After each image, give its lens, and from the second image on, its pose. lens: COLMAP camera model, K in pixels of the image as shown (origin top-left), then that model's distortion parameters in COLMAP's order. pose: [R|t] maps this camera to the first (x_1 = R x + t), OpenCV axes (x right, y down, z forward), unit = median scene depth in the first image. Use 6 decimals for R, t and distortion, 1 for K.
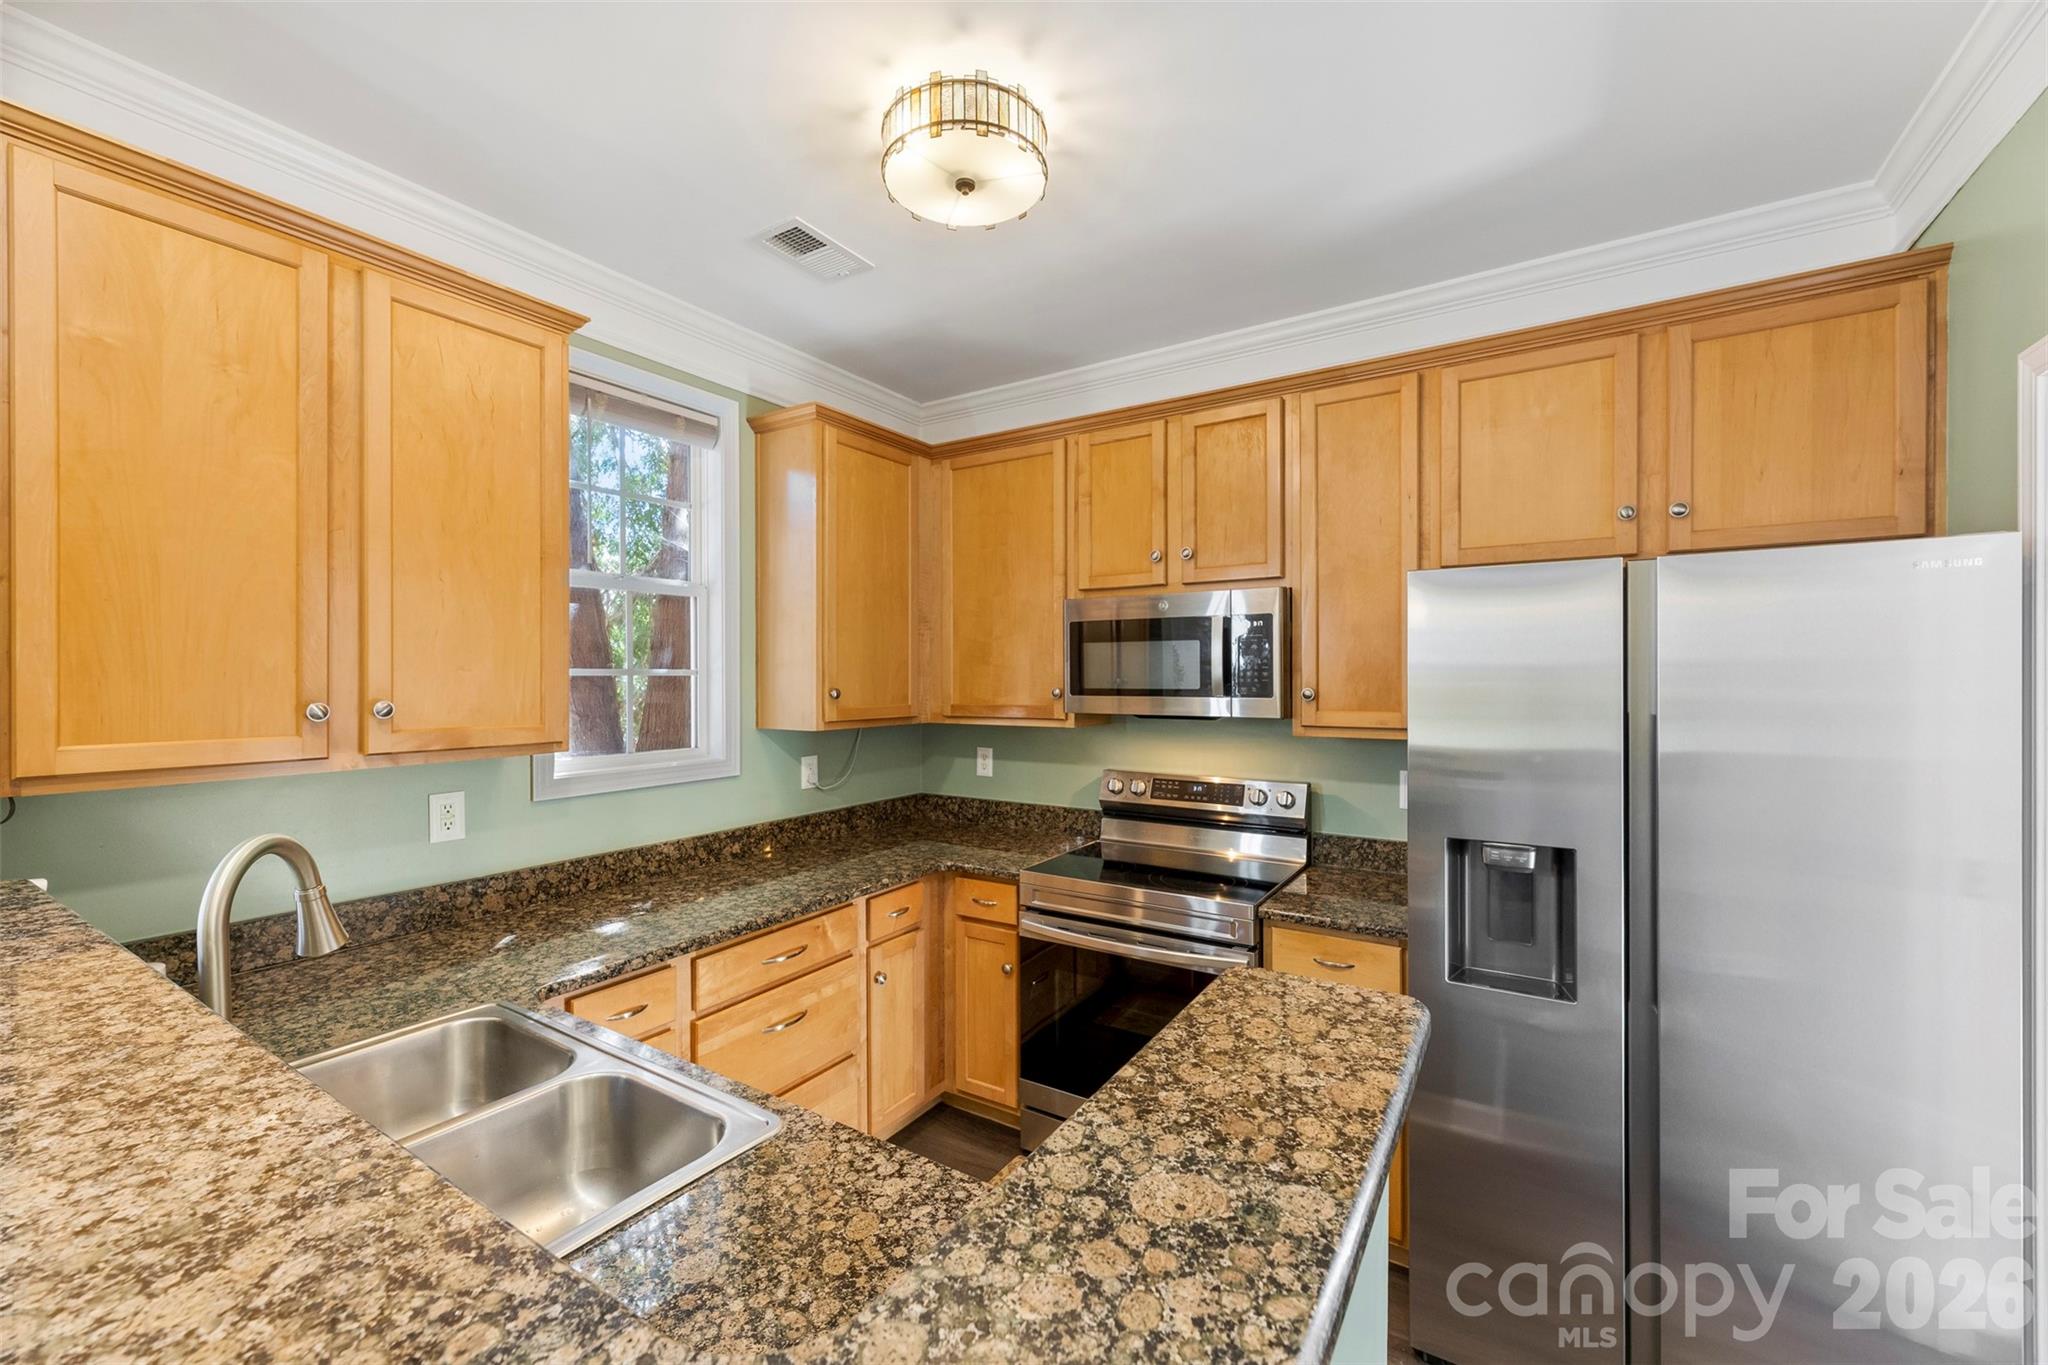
lens RADIAL K [[829.4, 0, 1024.0], [0, 829.4, 682.5], [0, 0, 1]] dist [0.012589, 0.000290]
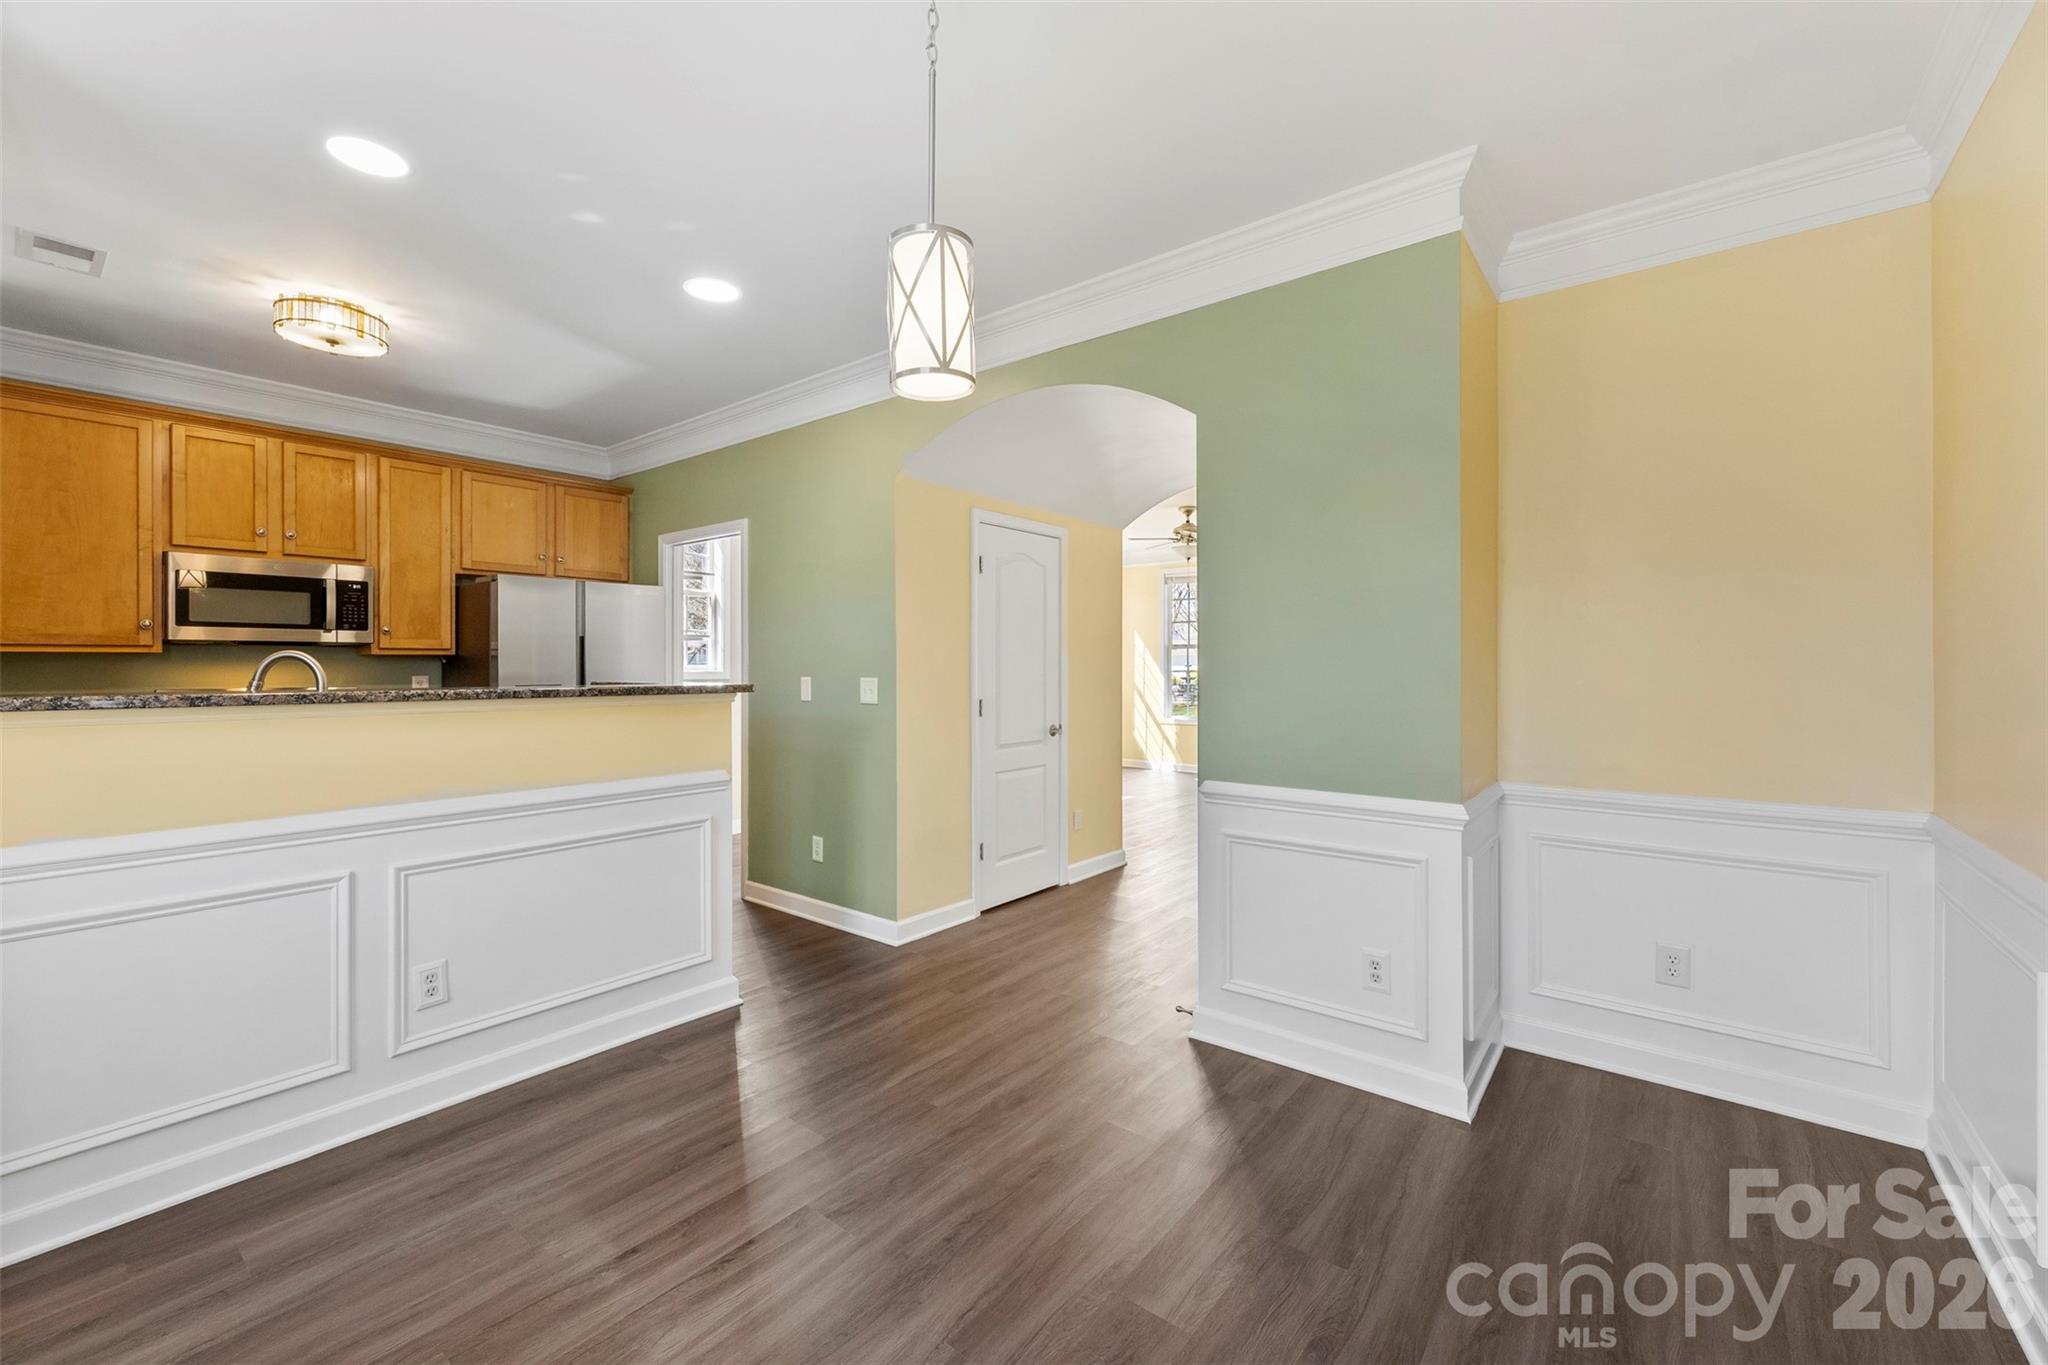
lens RADIAL K [[829.8, 0, 1024.3], [0, 829.8, 659.2], [0, 0, 1]] dist [0.000175, -0.000200]
pose [[0.104378, 0.005152, 0.994524, -1.263291], [0.003869, 0.999977, -0.005586, 0.092667], [-0.994530, 0.004431, 0.104355, -0.524169]]
